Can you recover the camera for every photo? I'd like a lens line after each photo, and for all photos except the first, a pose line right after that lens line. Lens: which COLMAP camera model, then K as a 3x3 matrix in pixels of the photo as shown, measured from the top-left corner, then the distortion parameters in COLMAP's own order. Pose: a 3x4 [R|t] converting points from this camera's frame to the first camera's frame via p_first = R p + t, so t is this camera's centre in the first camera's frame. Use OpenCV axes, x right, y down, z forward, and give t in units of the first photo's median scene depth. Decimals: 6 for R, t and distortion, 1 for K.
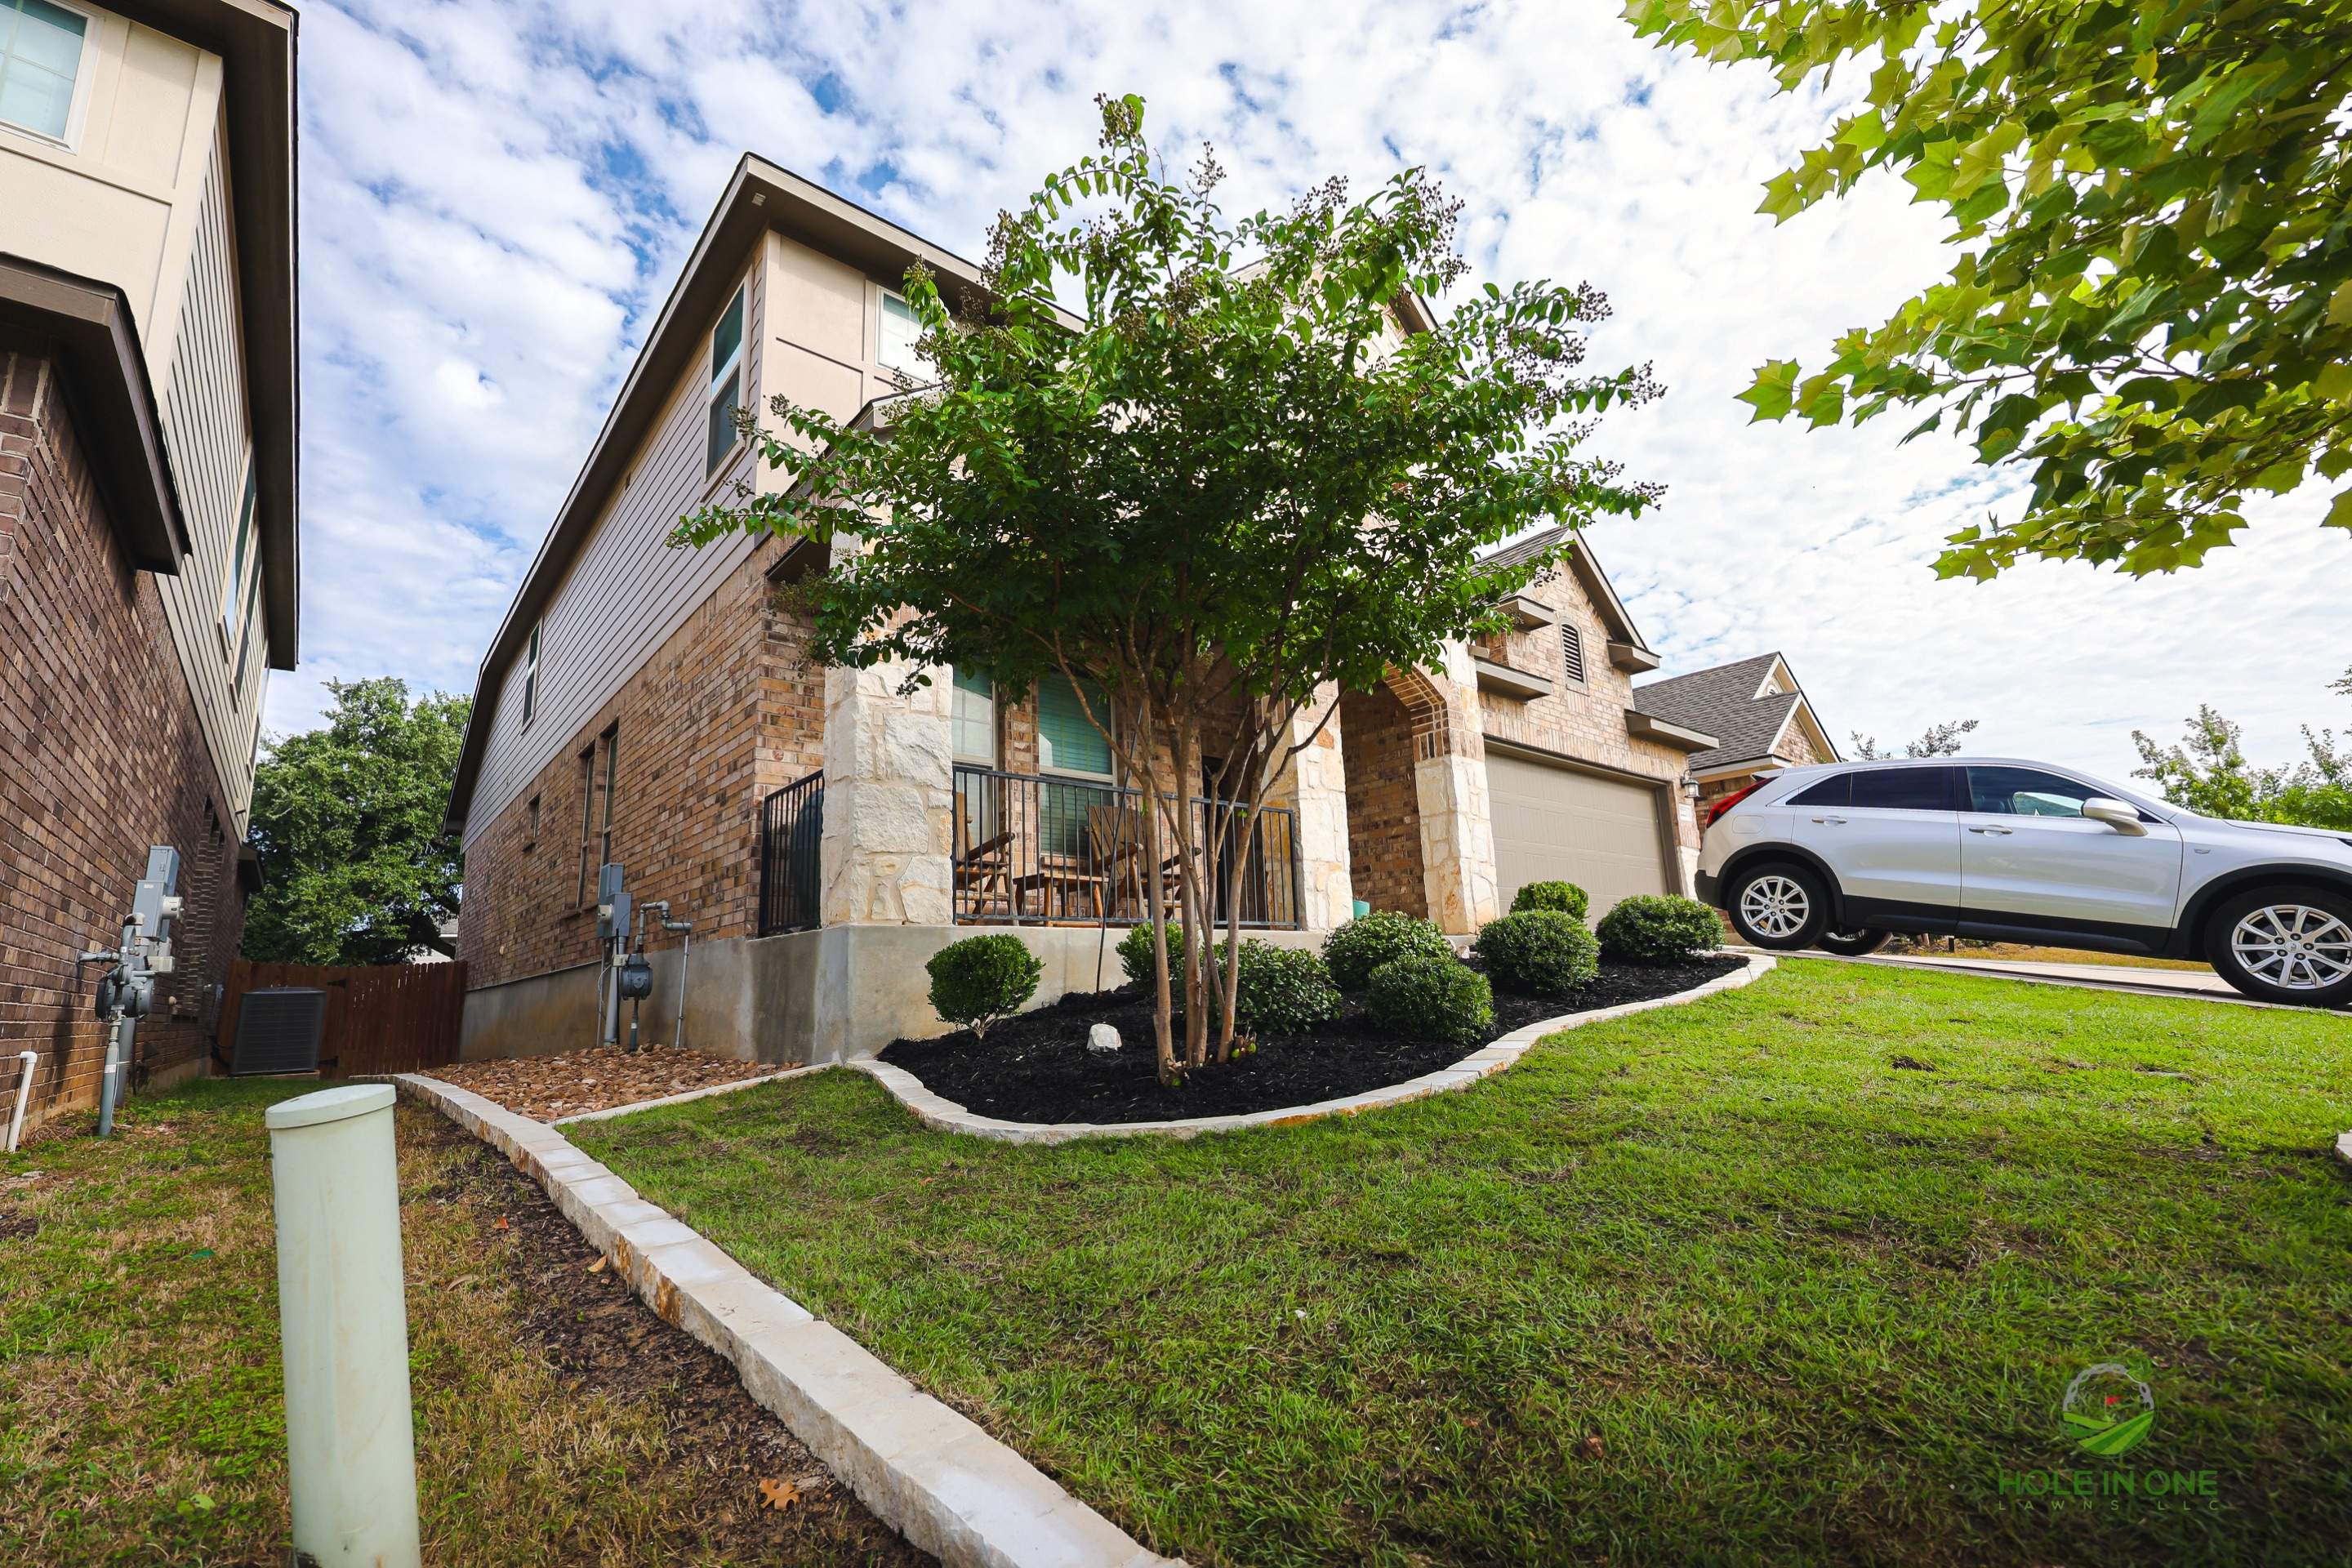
lens RADIAL K [[989.0, 0, 1166.4], [0, 989.0, 790.6], [0, 0, 1]] dist [0.000998, -0.000029]
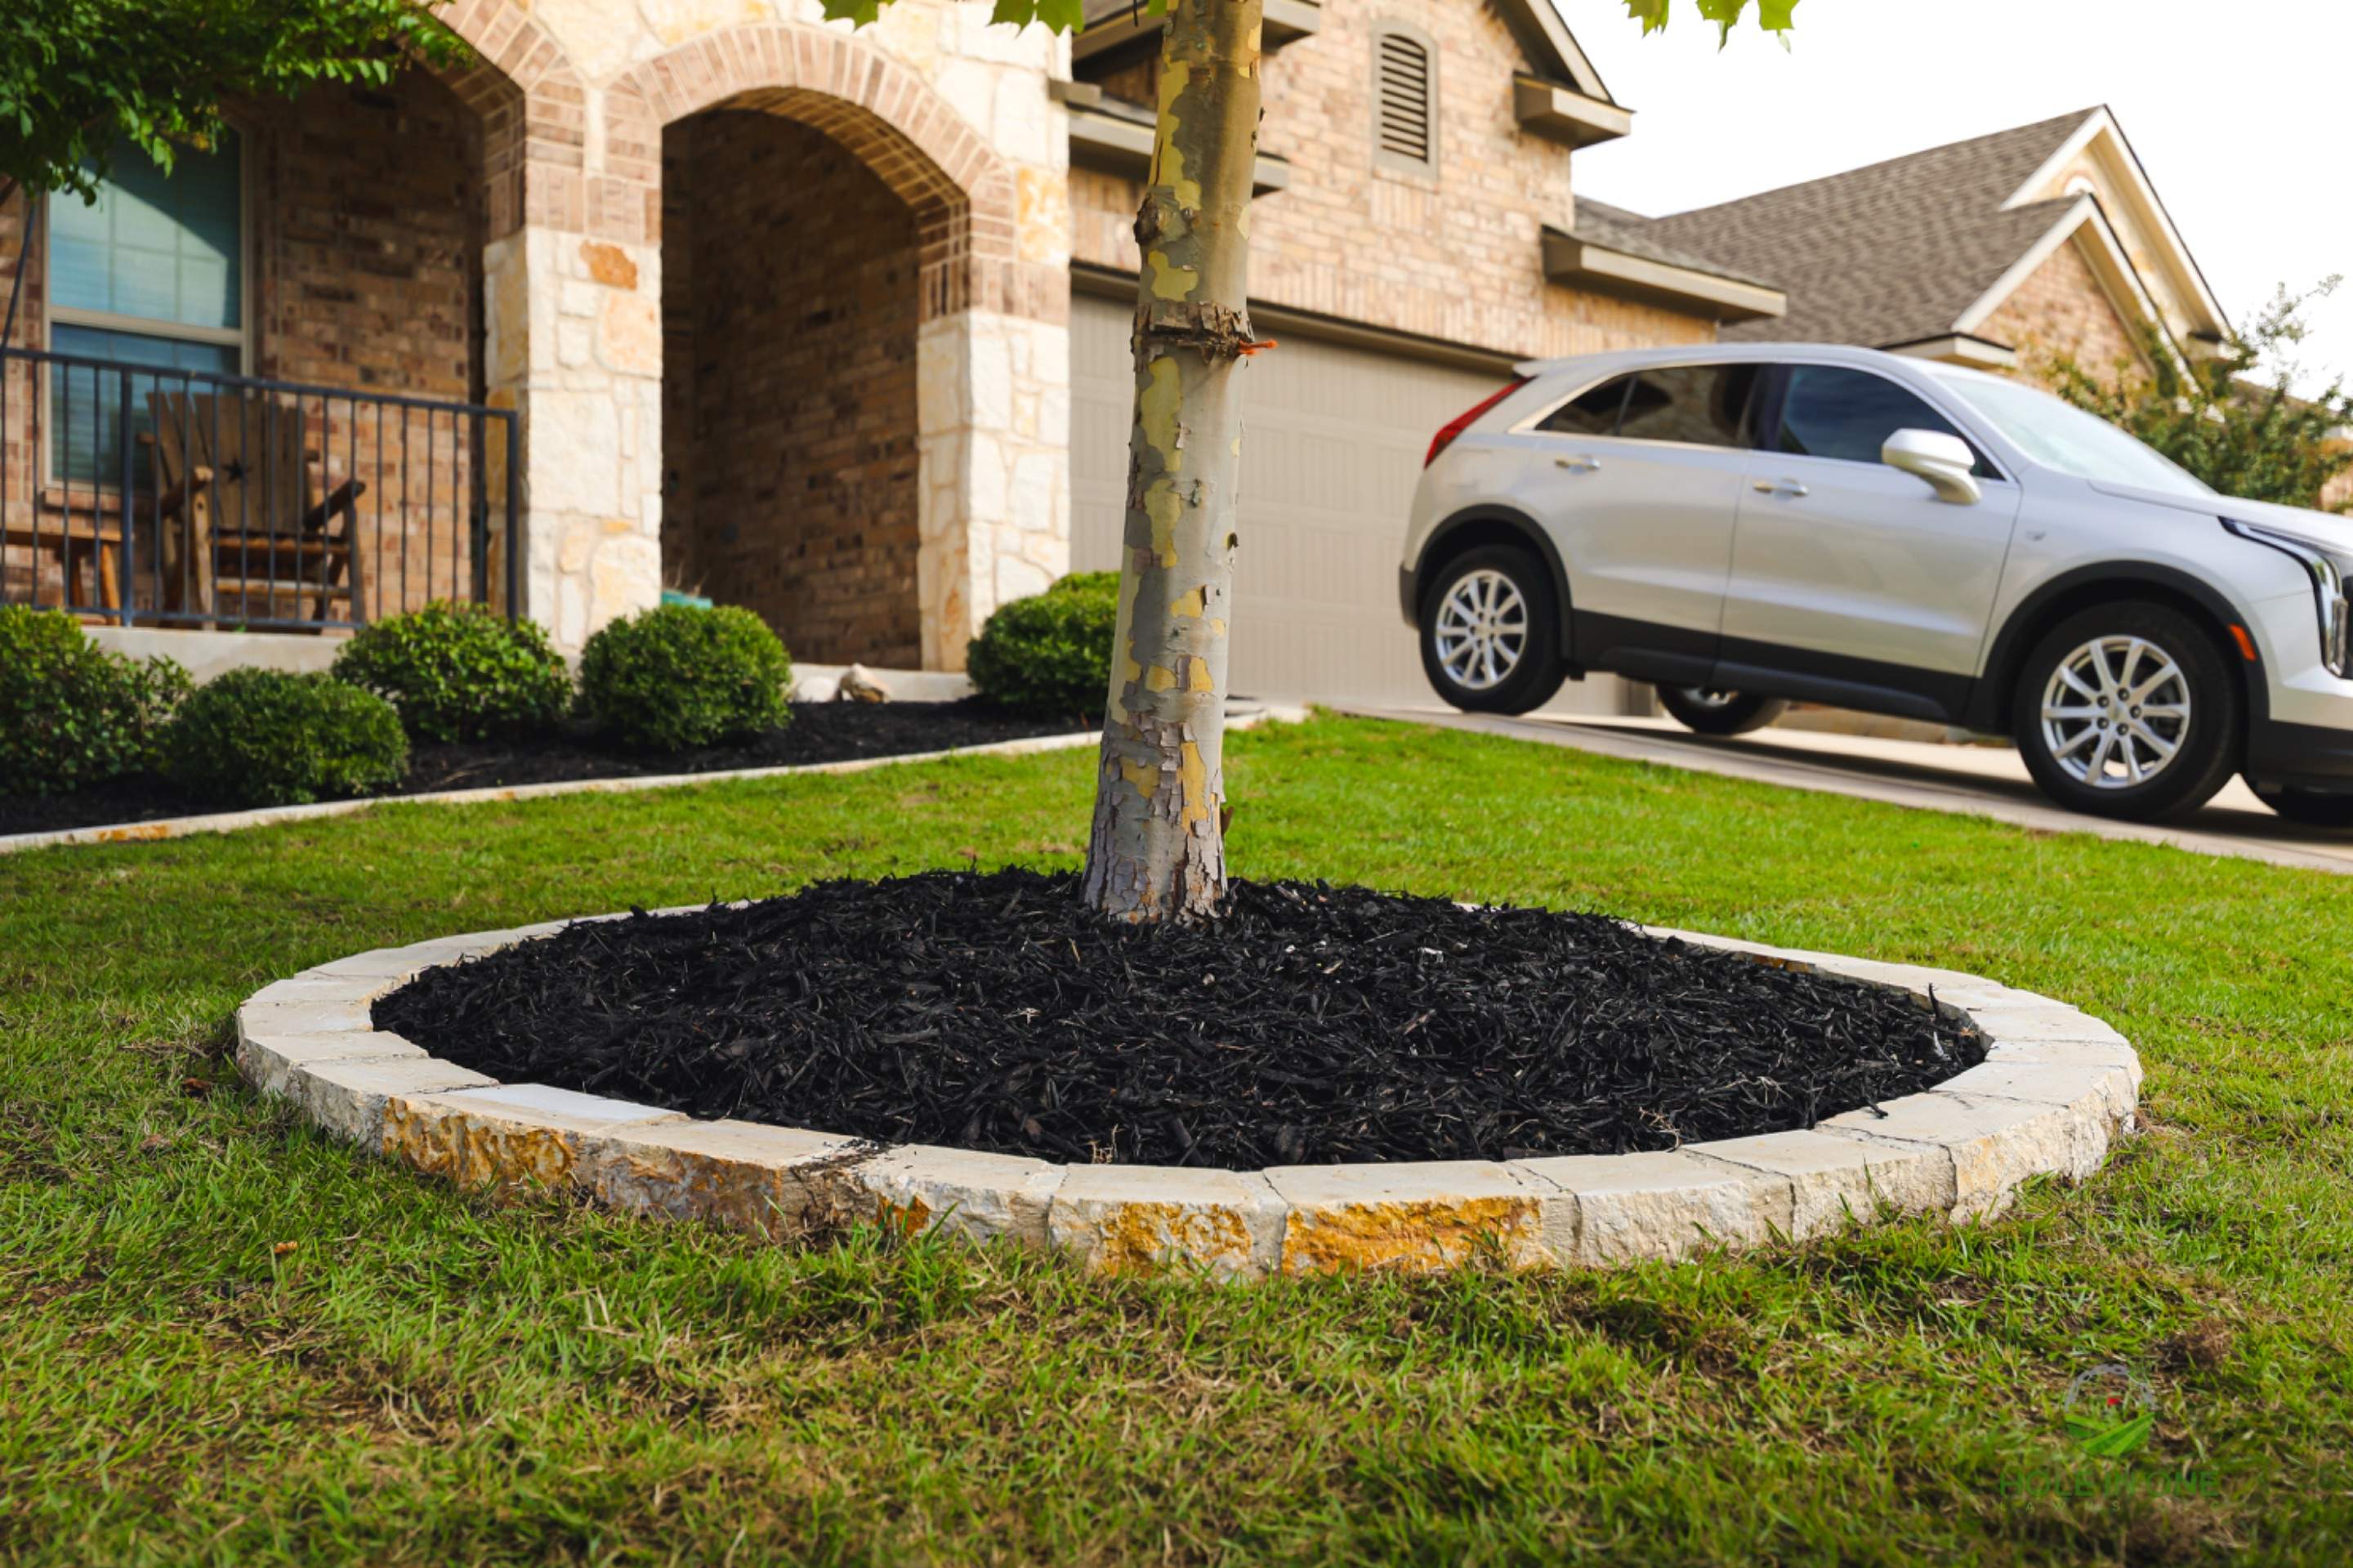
lens RADIAL K [[2255.9, 0, 1176.5], [0, 2255.9, 784.0], [0, 0, 1]] dist [0.002223, 0.000094]
pose [[0.999415, 0.027411, 0.020473, 0.430449], [-0.030594, 0.983884, 0.176172, -0.005899], [-0.015314, -0.176695, 0.984147, -0.167503]]
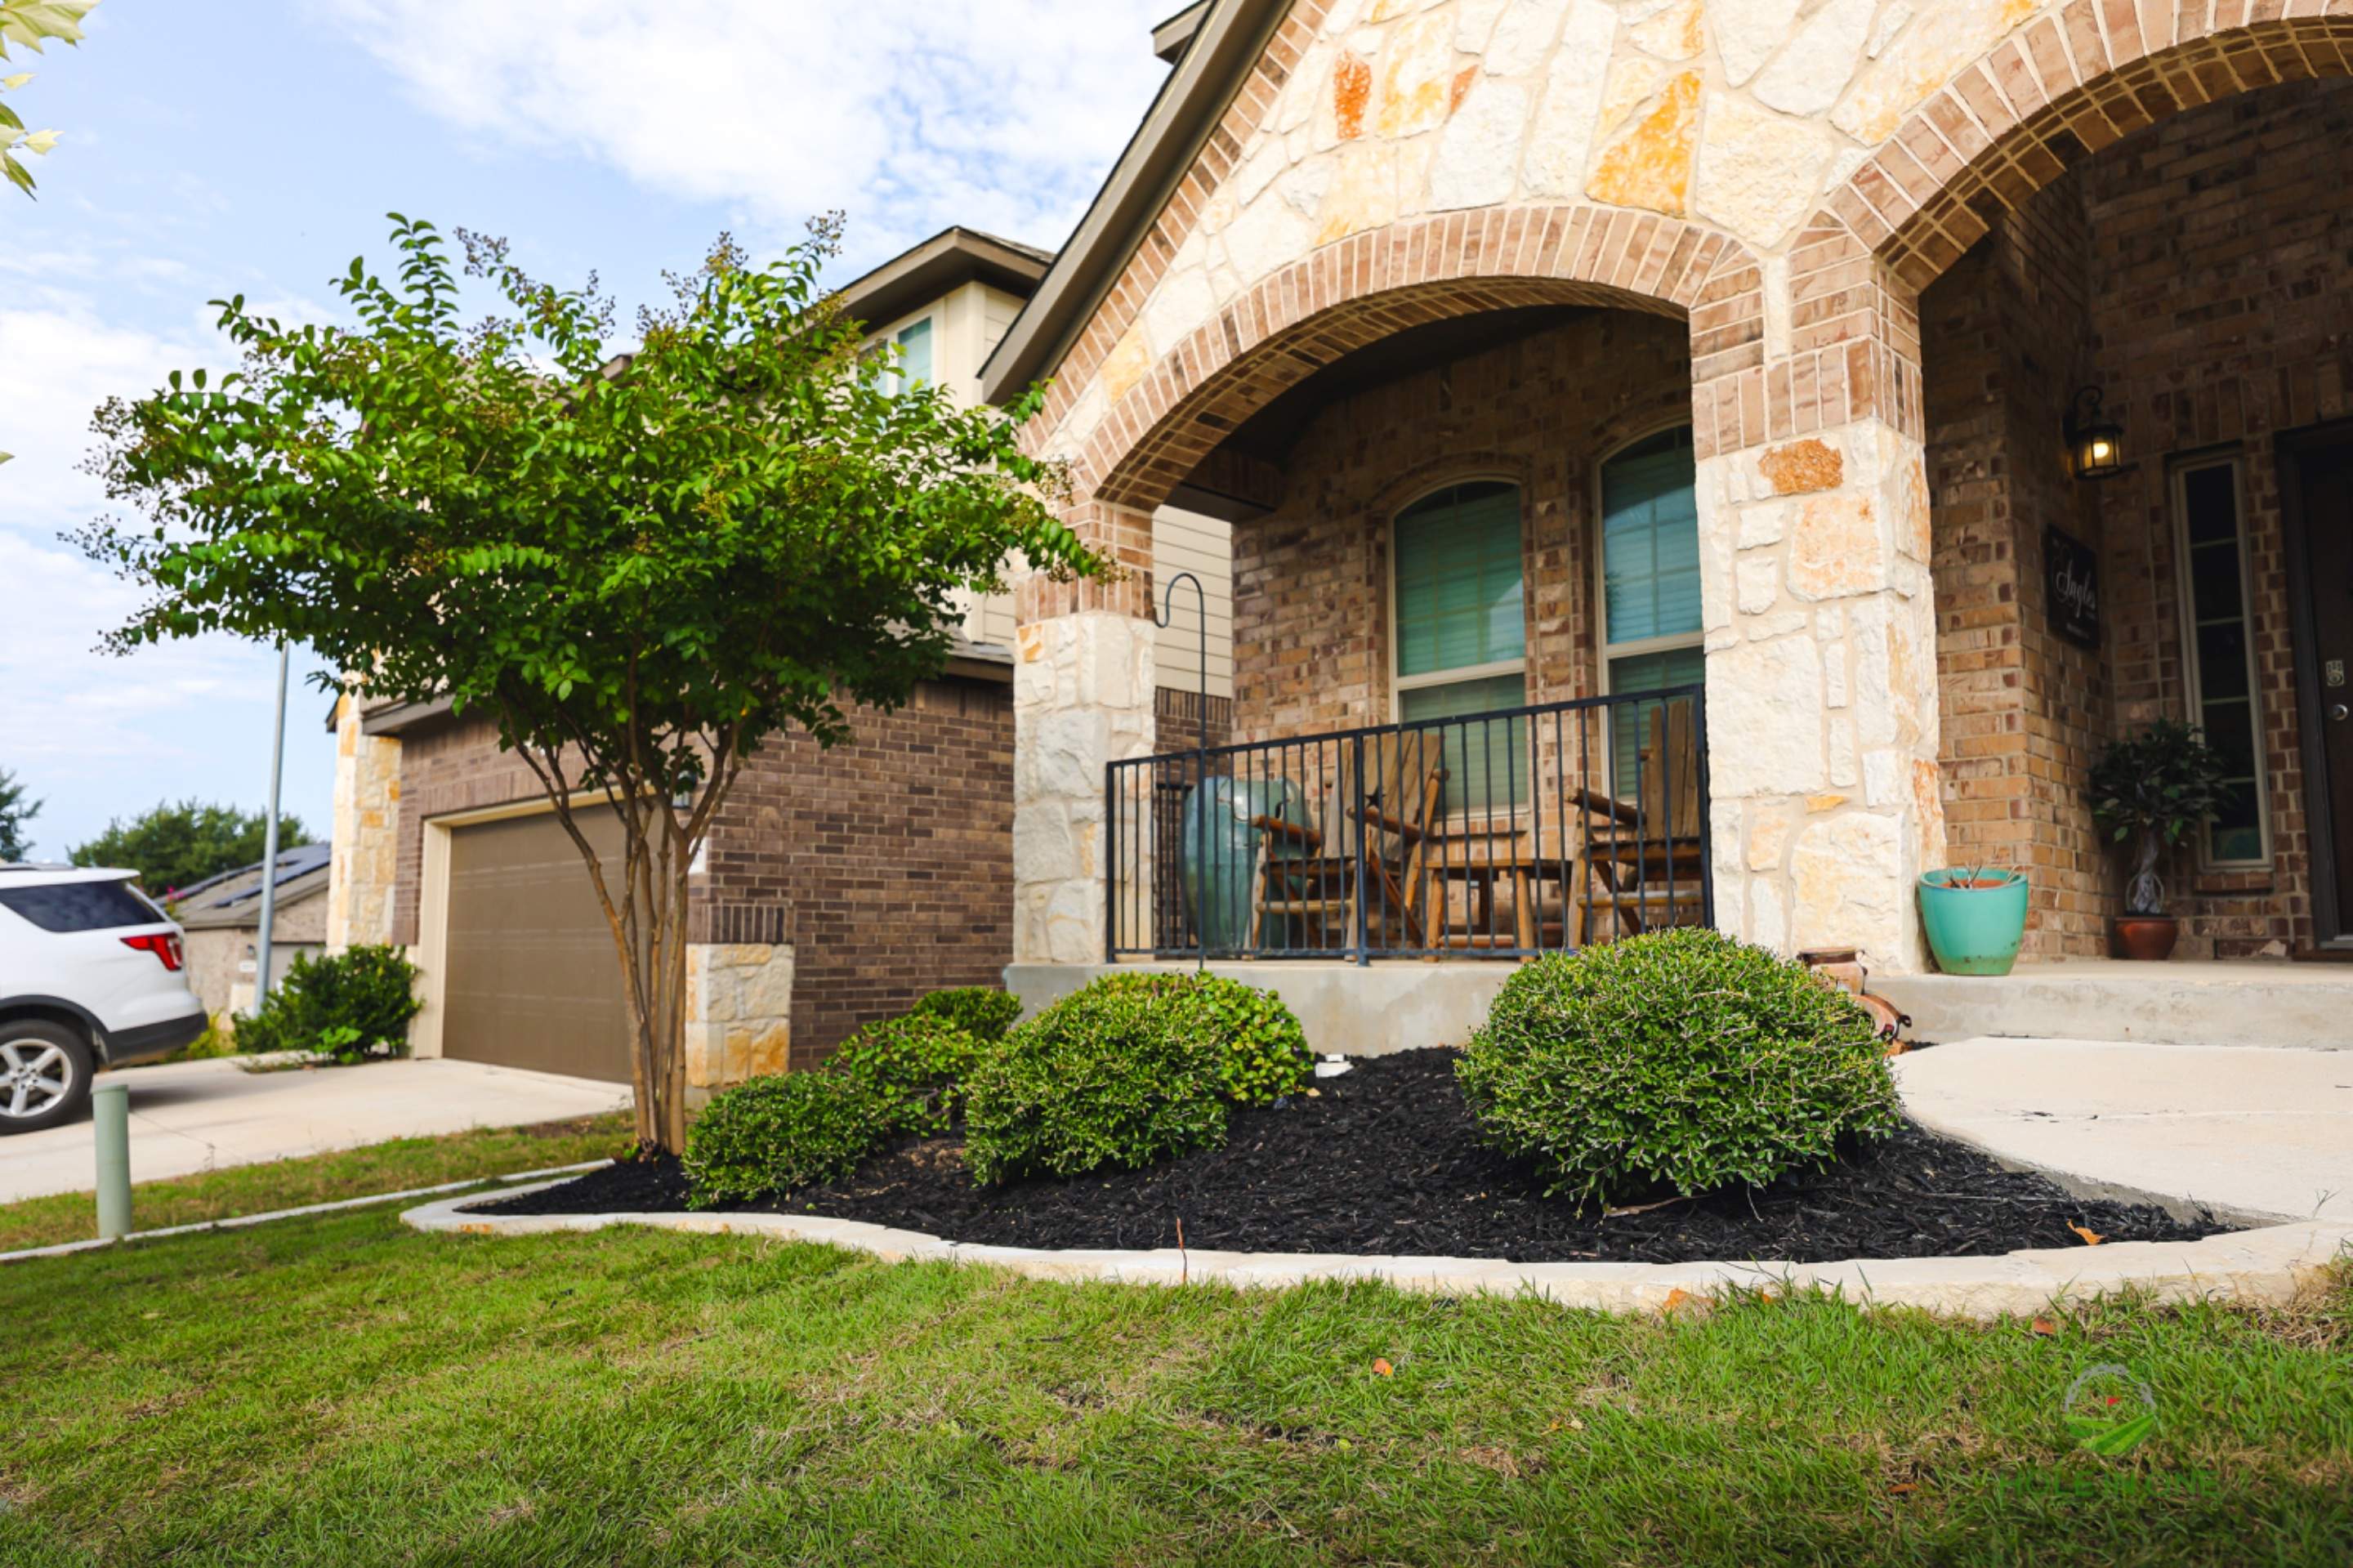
lens RADIAL K [[1517.1, 0, 1172.0], [0, 1517.1, 789.5], [0, 0, 1]] dist [0.005908, 0.000945]
pose [[0.065611, -0.065510, -0.995693, 0.729515], [0.199185, 0.978620, -0.051261, 0.050812], [0.977763, -0.194964, 0.077257, 0.693730]]
